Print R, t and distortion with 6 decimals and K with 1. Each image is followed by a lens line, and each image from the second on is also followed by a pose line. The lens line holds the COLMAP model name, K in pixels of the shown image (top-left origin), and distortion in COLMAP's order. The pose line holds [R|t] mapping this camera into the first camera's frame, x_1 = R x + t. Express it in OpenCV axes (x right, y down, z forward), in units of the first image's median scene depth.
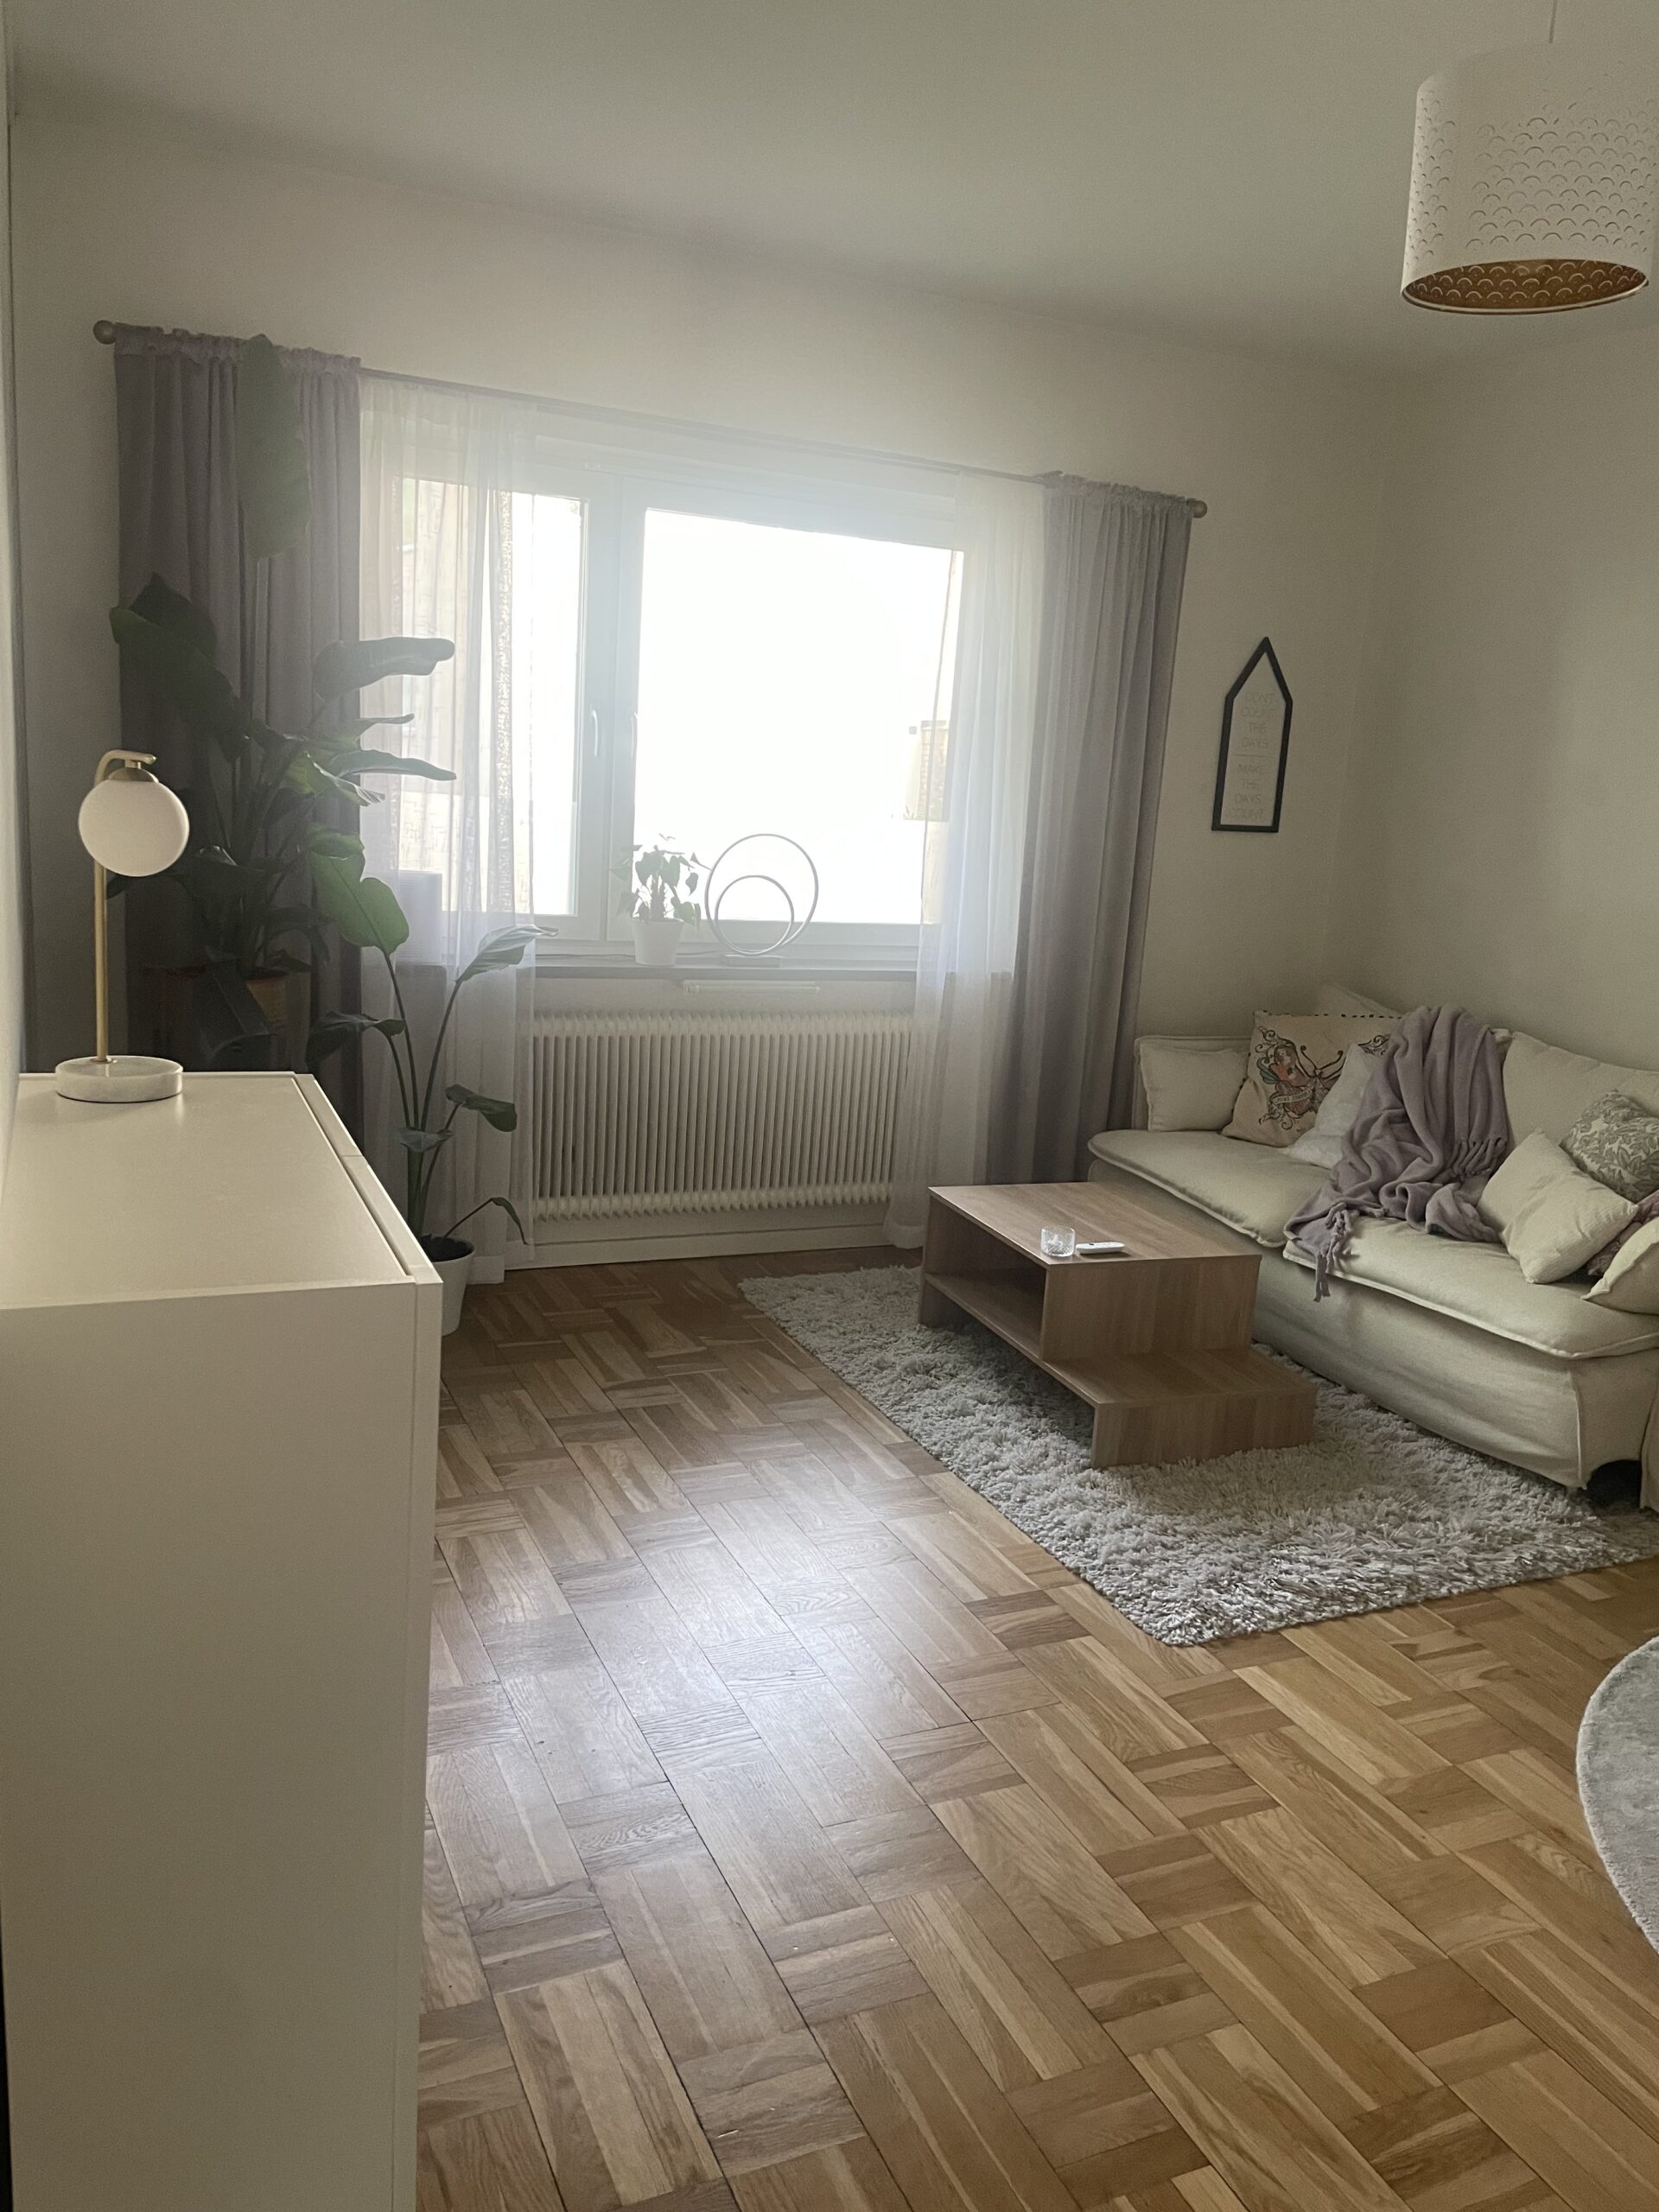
lens RADIAL K [[1709.1, 0, 871.2], [0, 1709.1, 1104.0], [0, 0, 1]] dist [0.083659, -0.003737]
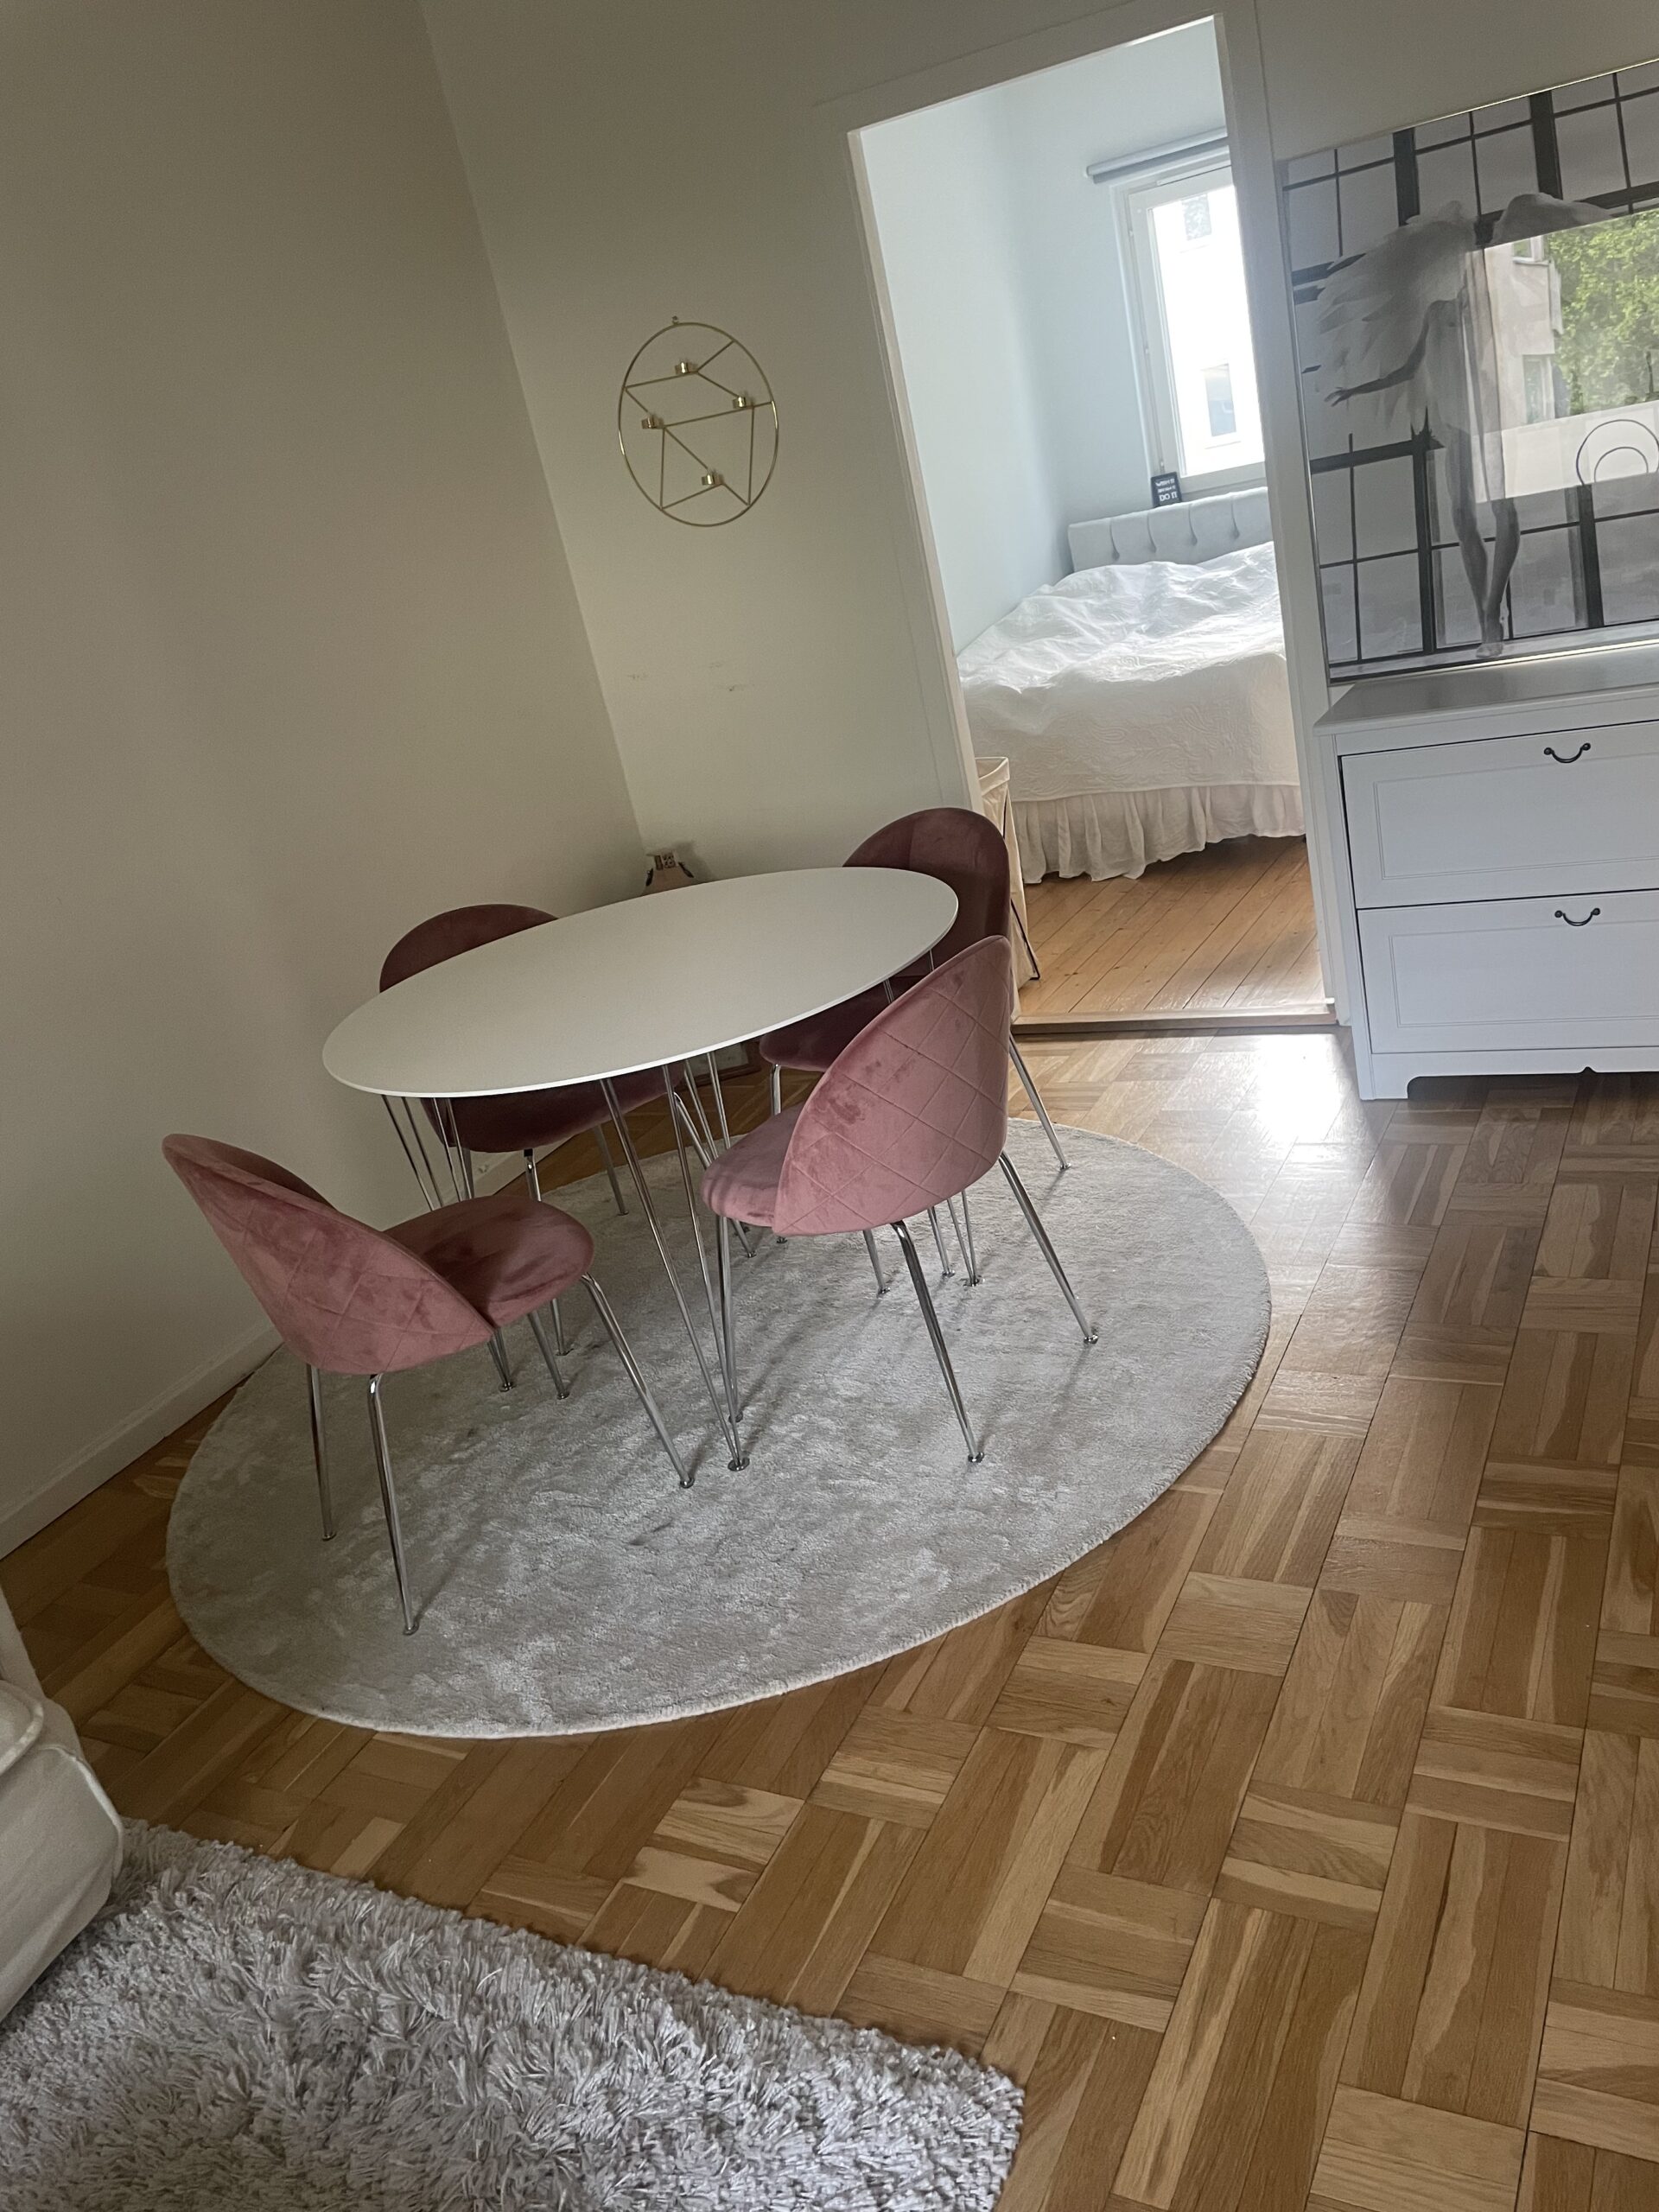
lens RADIAL K [[1709.1, 0, 871.2], [0, 1709.1, 1104.0], [0, 0, 1]] dist [0.083659, -0.003737]
pose [[-0.616689, -0.248201, 0.747055, -0.151763], [0.310658, 0.795241, 0.520657, -0.270279], [-0.723316, 0.553162, -0.413310, 1.188484]]
